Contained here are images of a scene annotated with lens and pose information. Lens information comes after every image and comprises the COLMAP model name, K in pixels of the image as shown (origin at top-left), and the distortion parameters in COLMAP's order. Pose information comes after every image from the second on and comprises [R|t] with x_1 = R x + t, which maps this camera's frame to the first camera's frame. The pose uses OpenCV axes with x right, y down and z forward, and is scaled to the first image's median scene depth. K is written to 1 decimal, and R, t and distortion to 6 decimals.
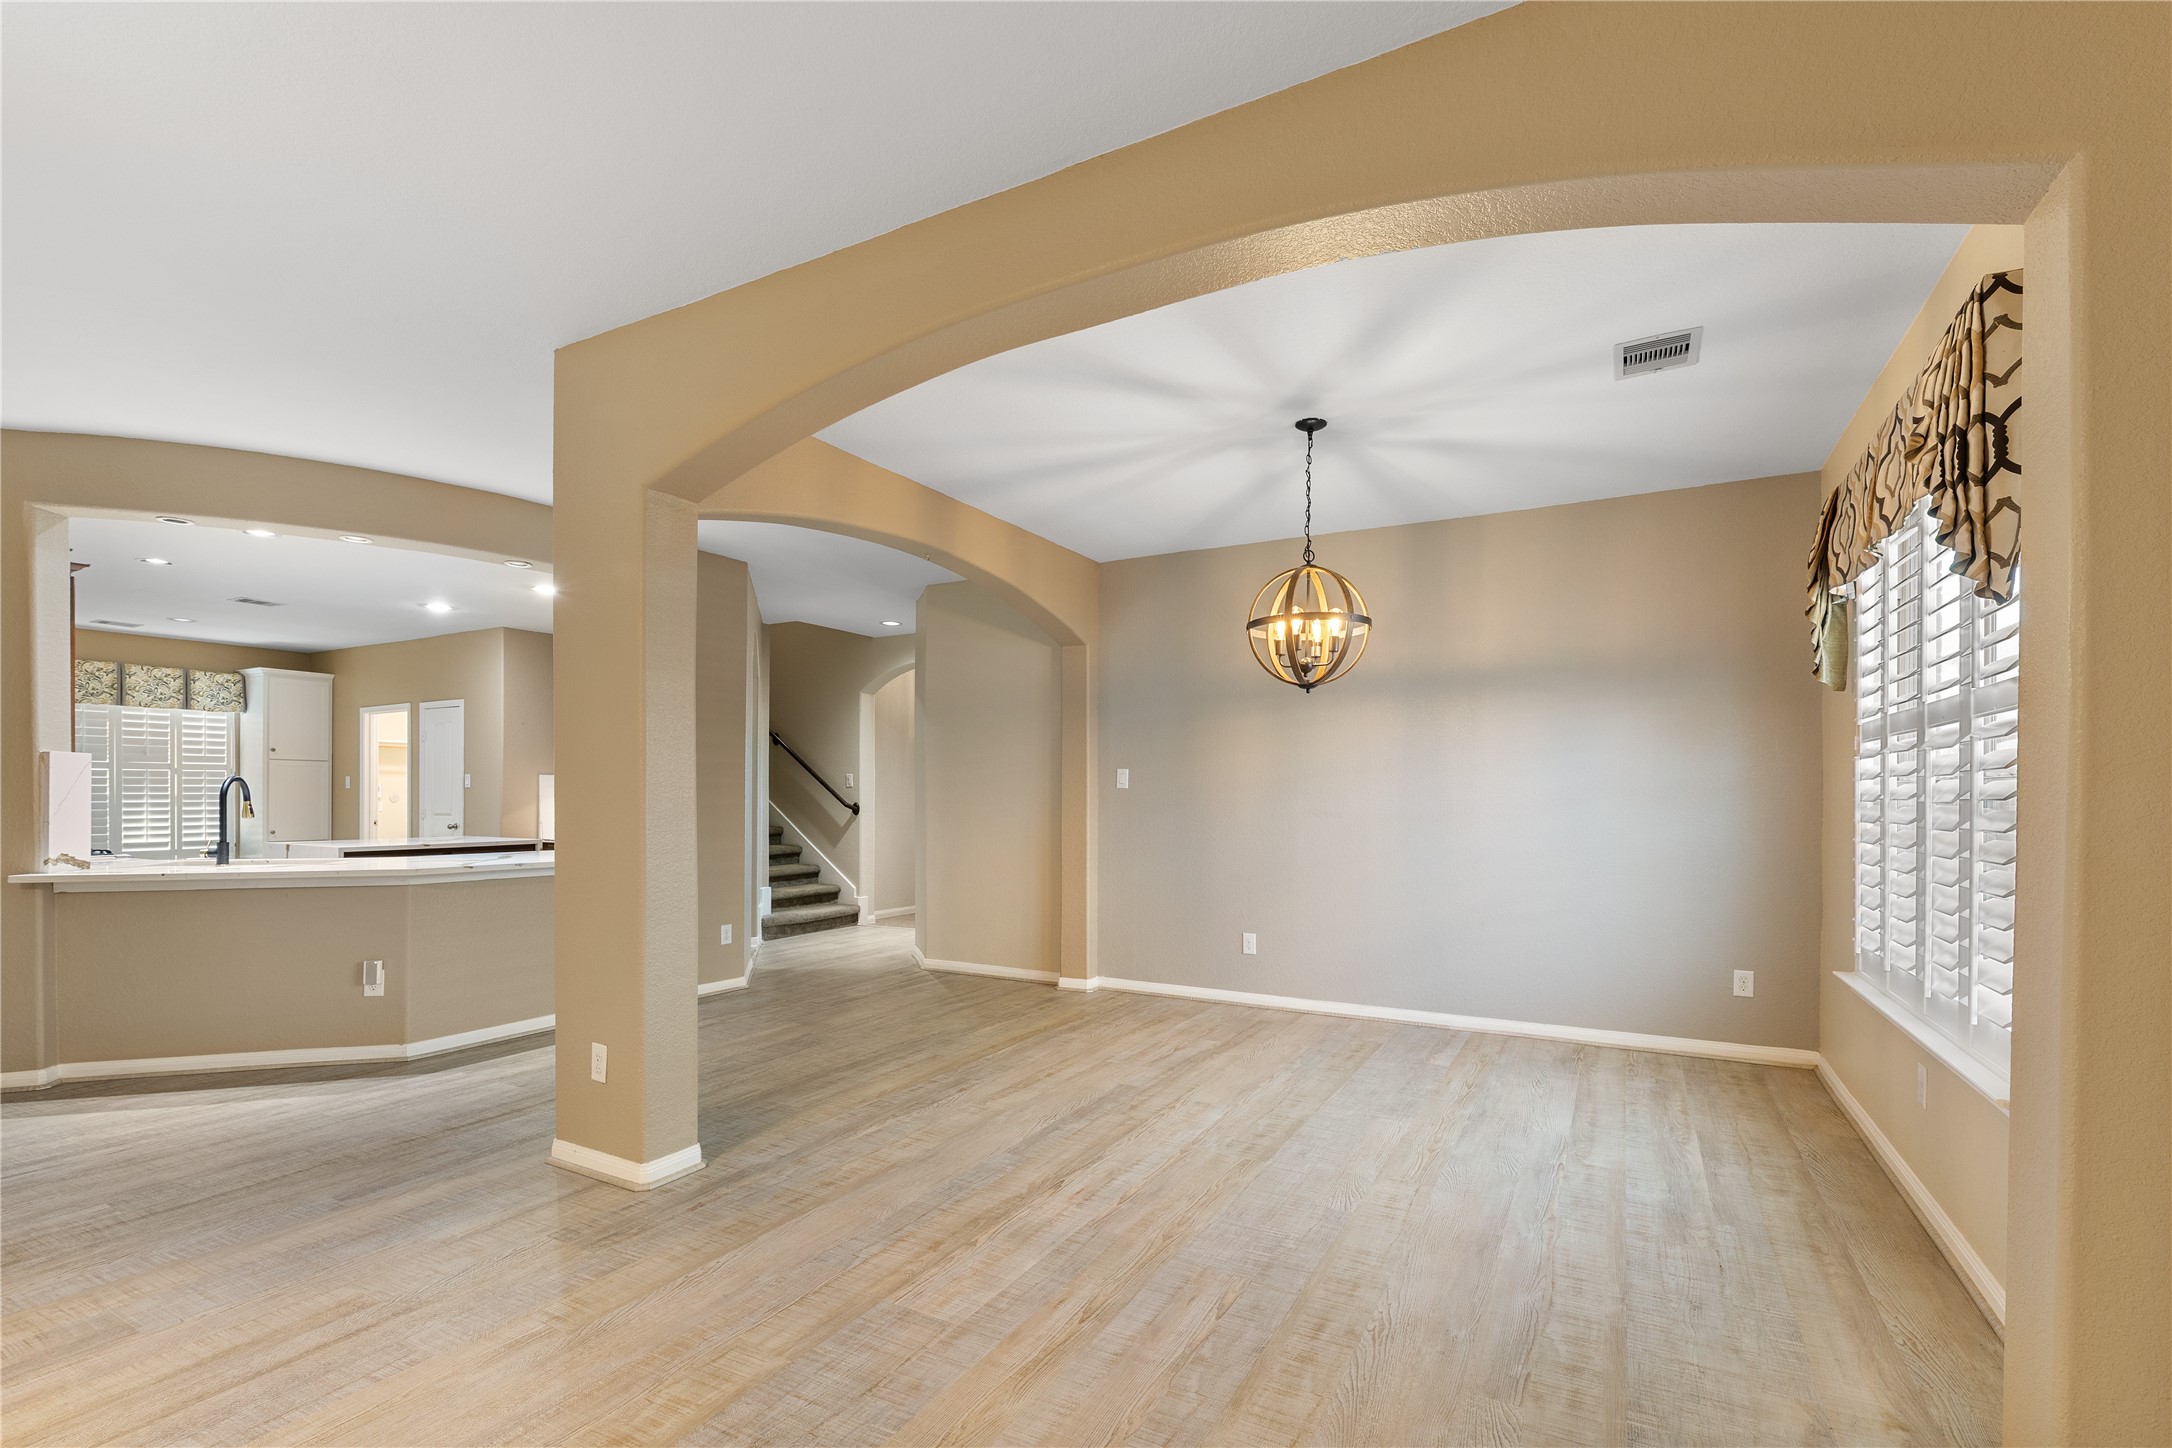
lens RADIAL K [[977.1, 0, 1073.9], [0, 977.1, 804.7], [0, 0, 1]] dist [0.005214, -0.003833]
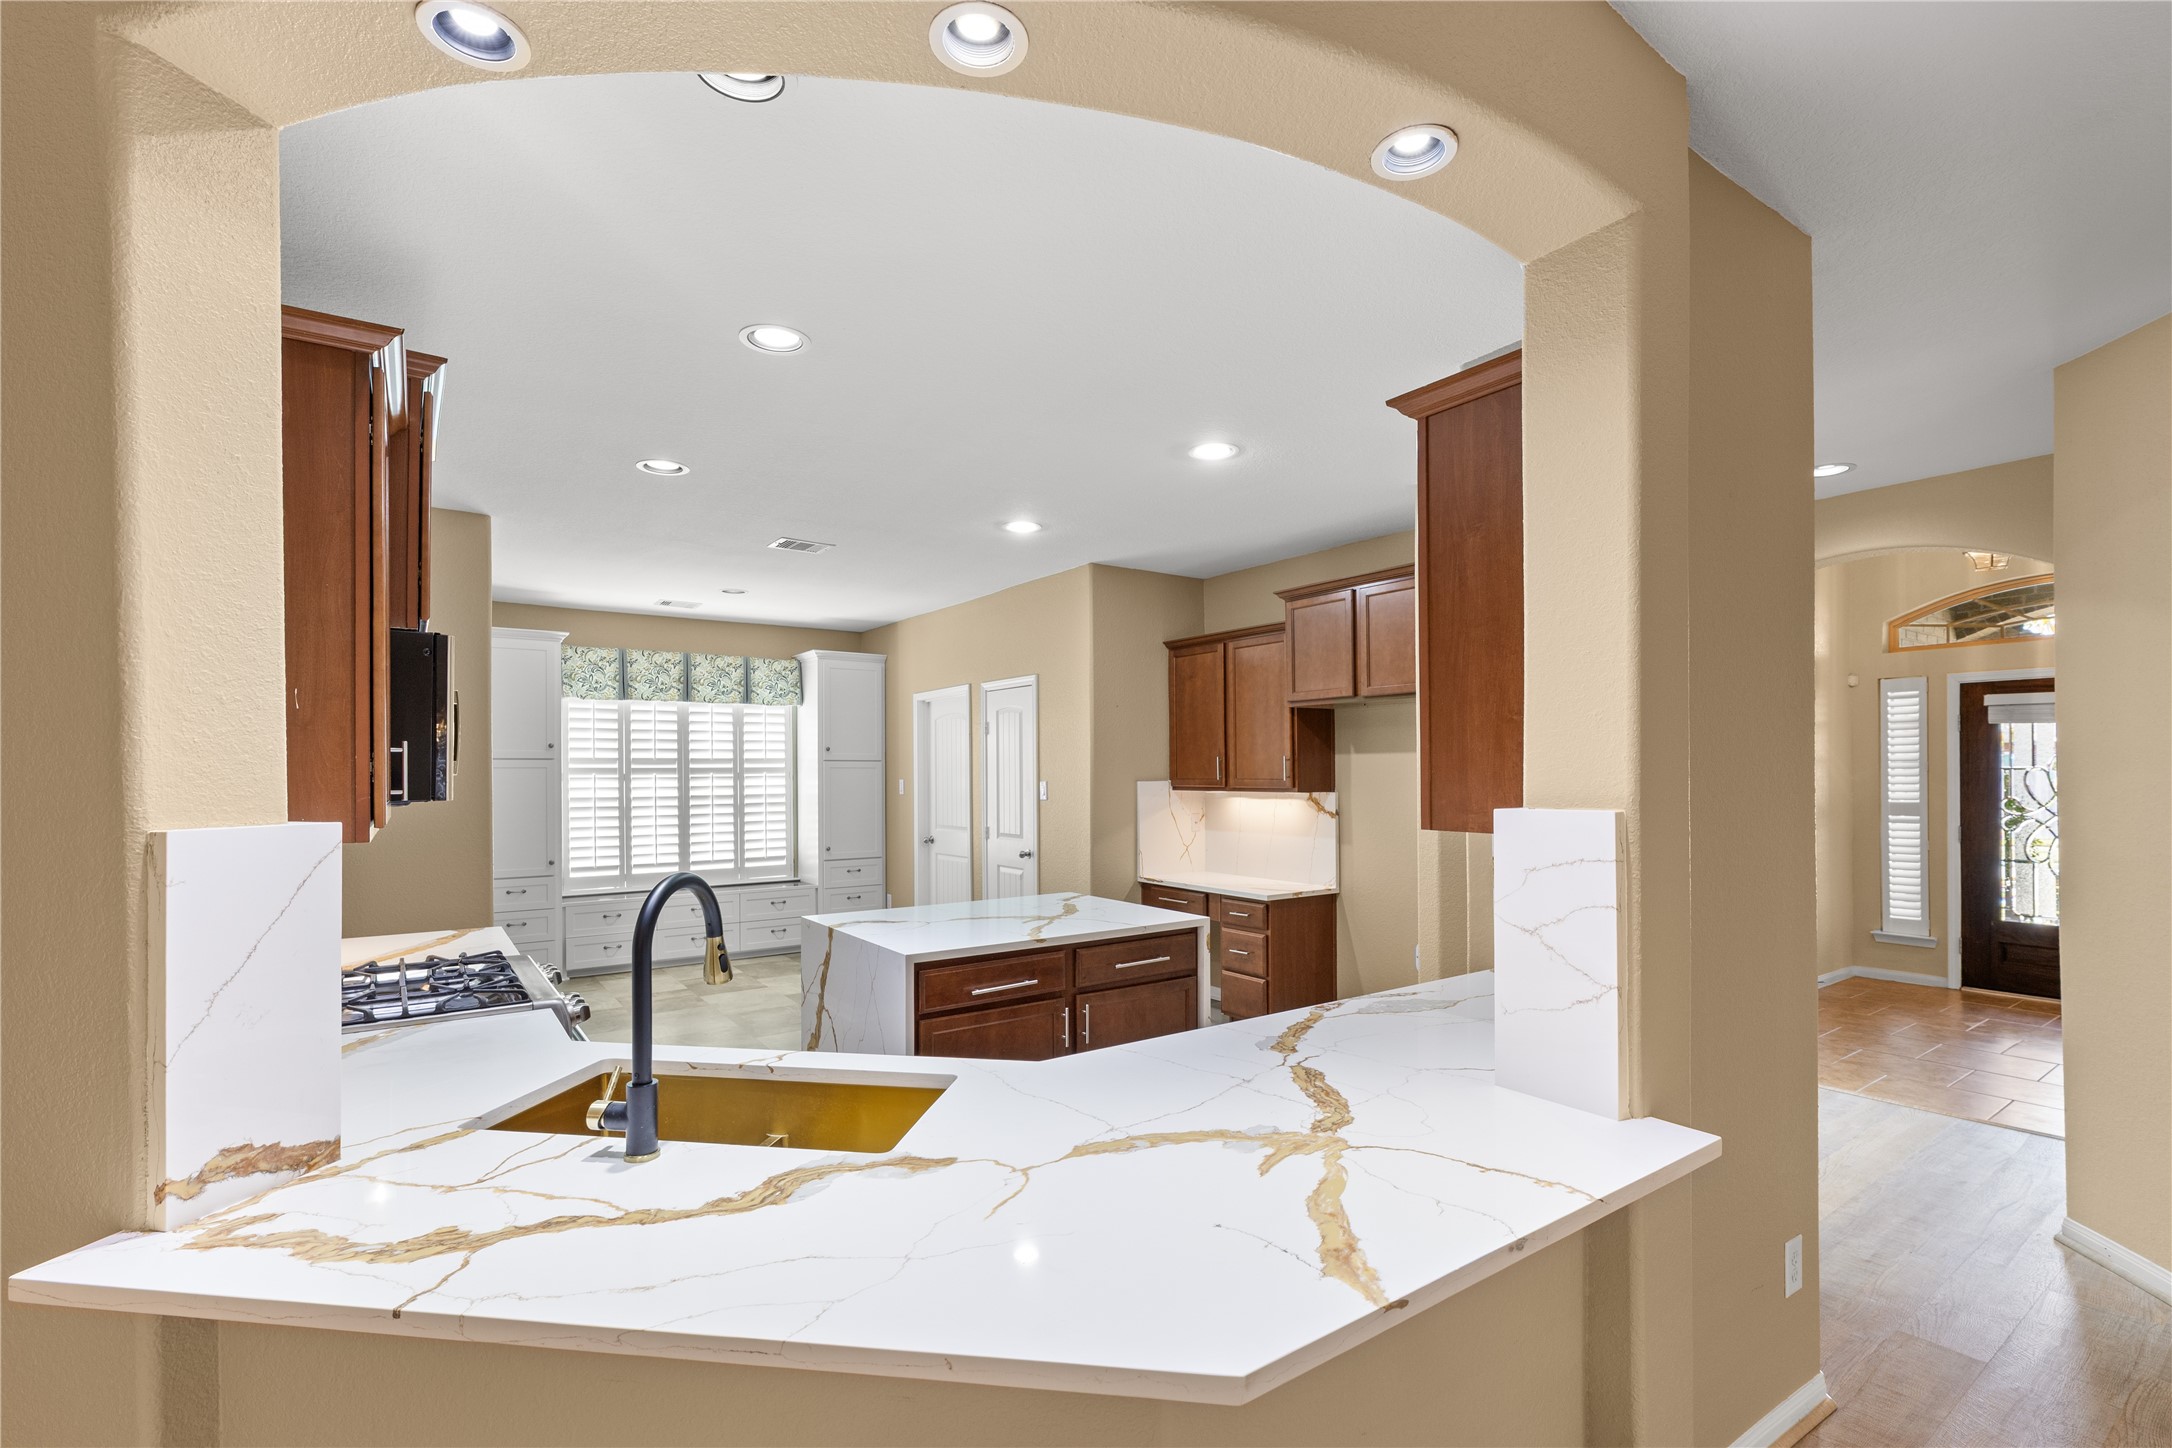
lens RADIAL K [[977.1, 0, 1060.4], [0, 977.1, 769.1], [0, 0, 1]] dist [0.005214, -0.003833]
pose [[0.893508, -0.009642, -0.448944, -0.555772], [0.005161, 0.999924, -0.011202, -0.058309], [0.449017, 0.007692, 0.893490, 0.717101]]
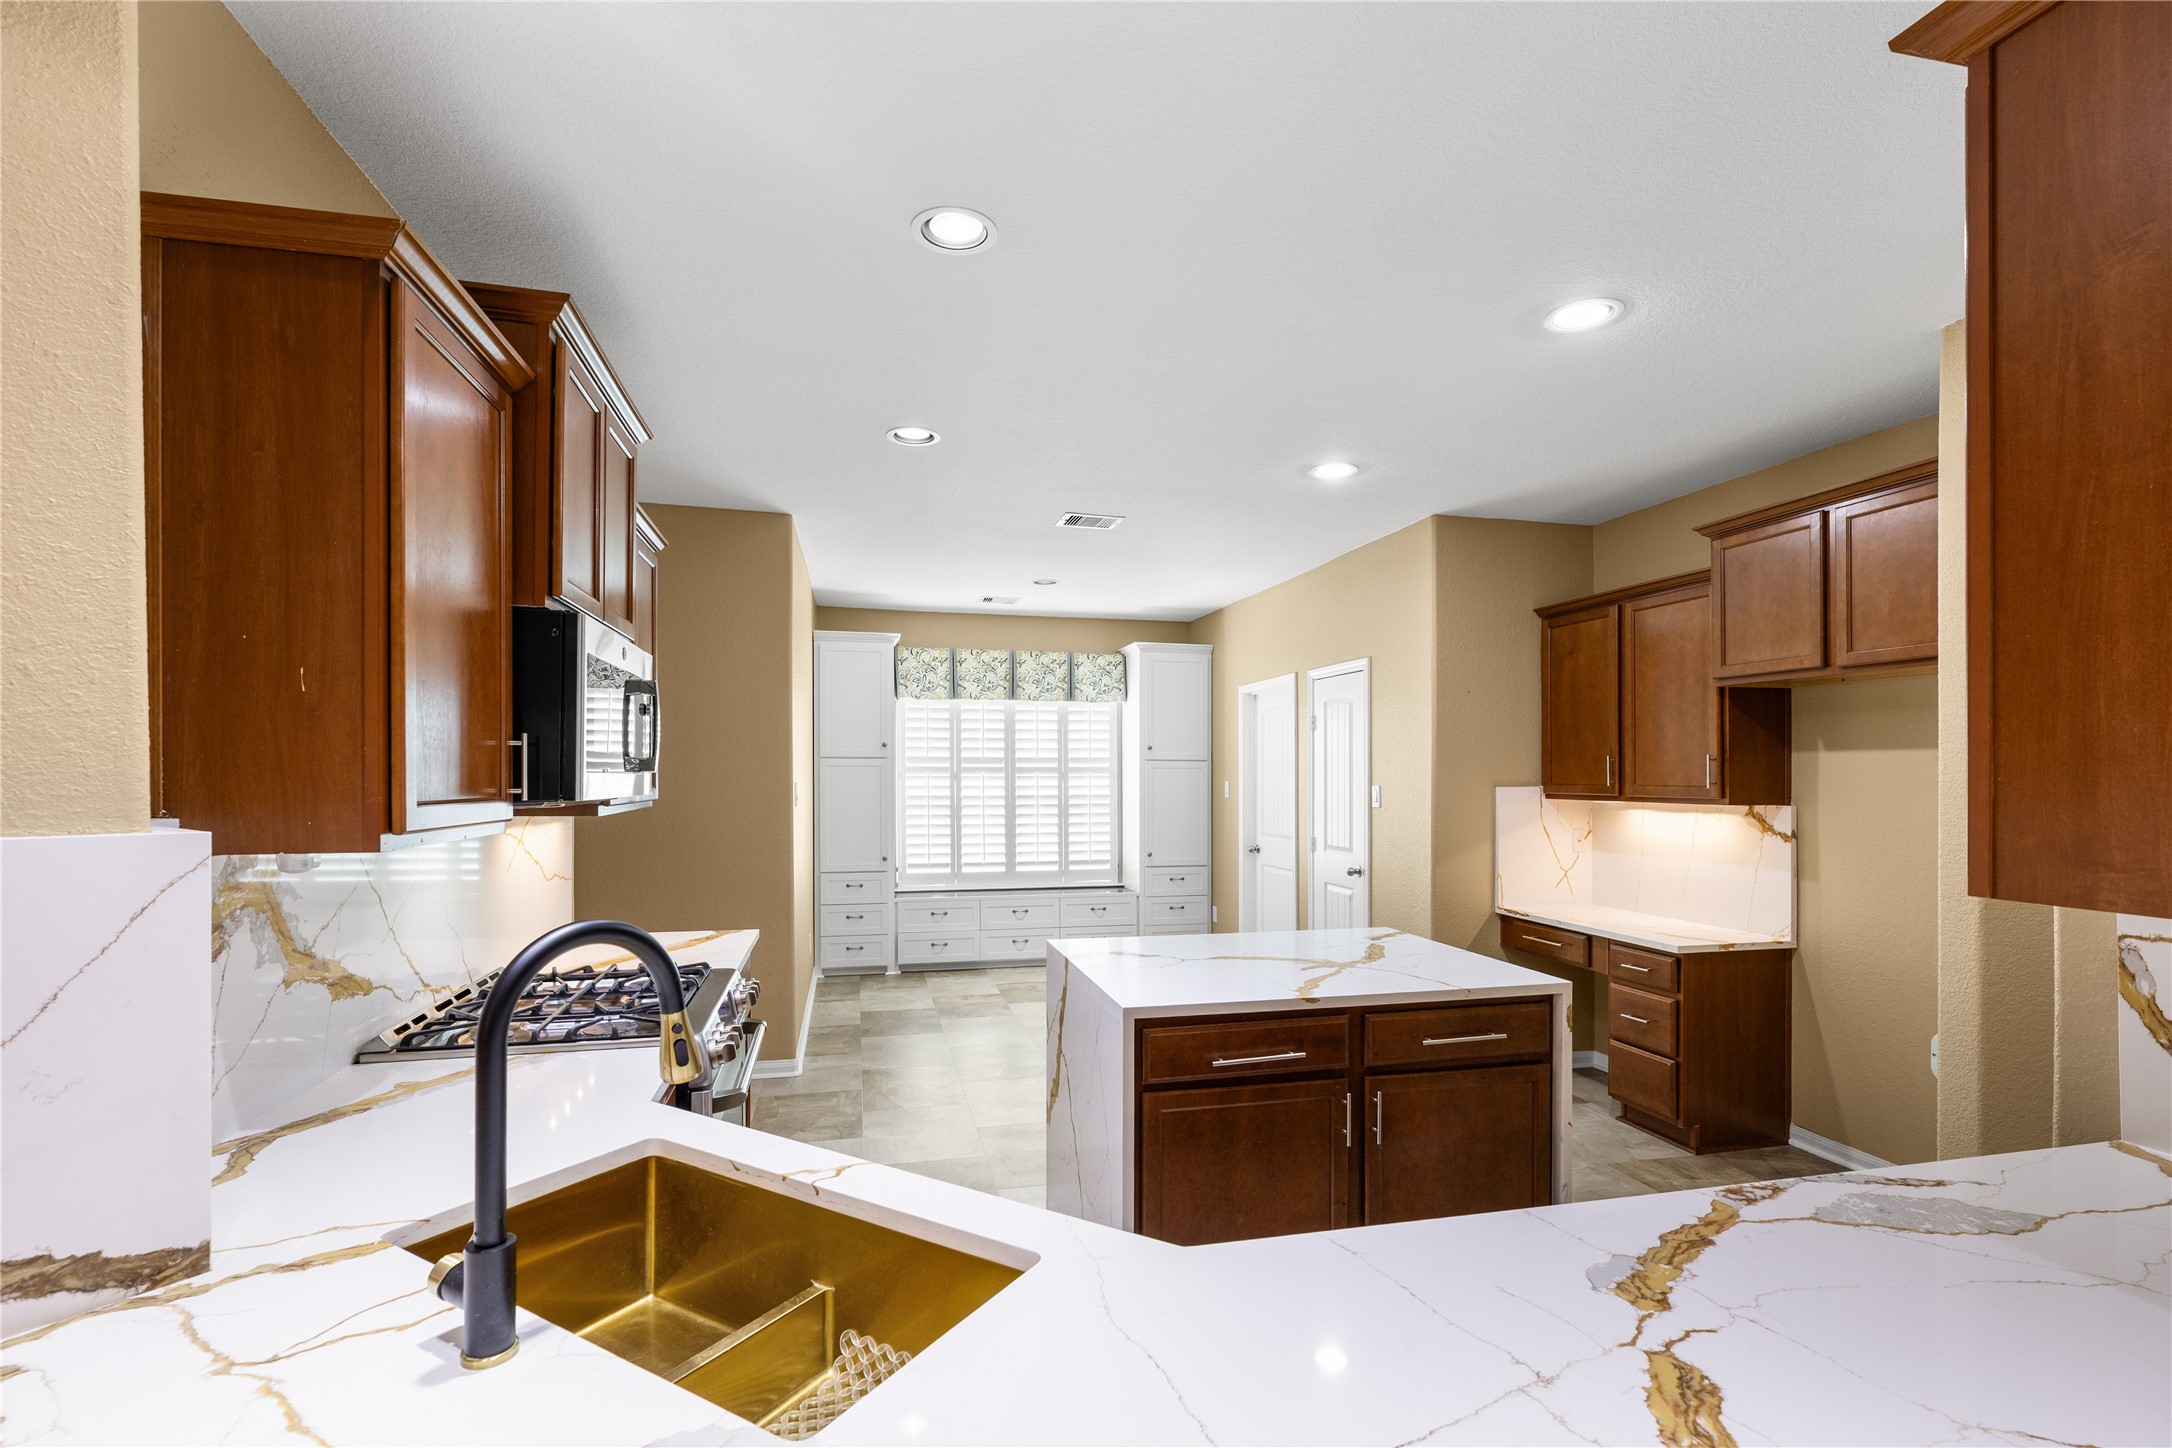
lens RADIAL K [[977.1, 0, 1081.5], [0, 977.1, 775.2], [0, 0, 1]] dist [0.005214, -0.003833]
pose [[0.677270, -0.000906, -0.735734, -0.581700], [-0.005101, 0.999969, -0.005927, -0.059560], [0.735717, 0.007767, 0.677245, 0.888646]]
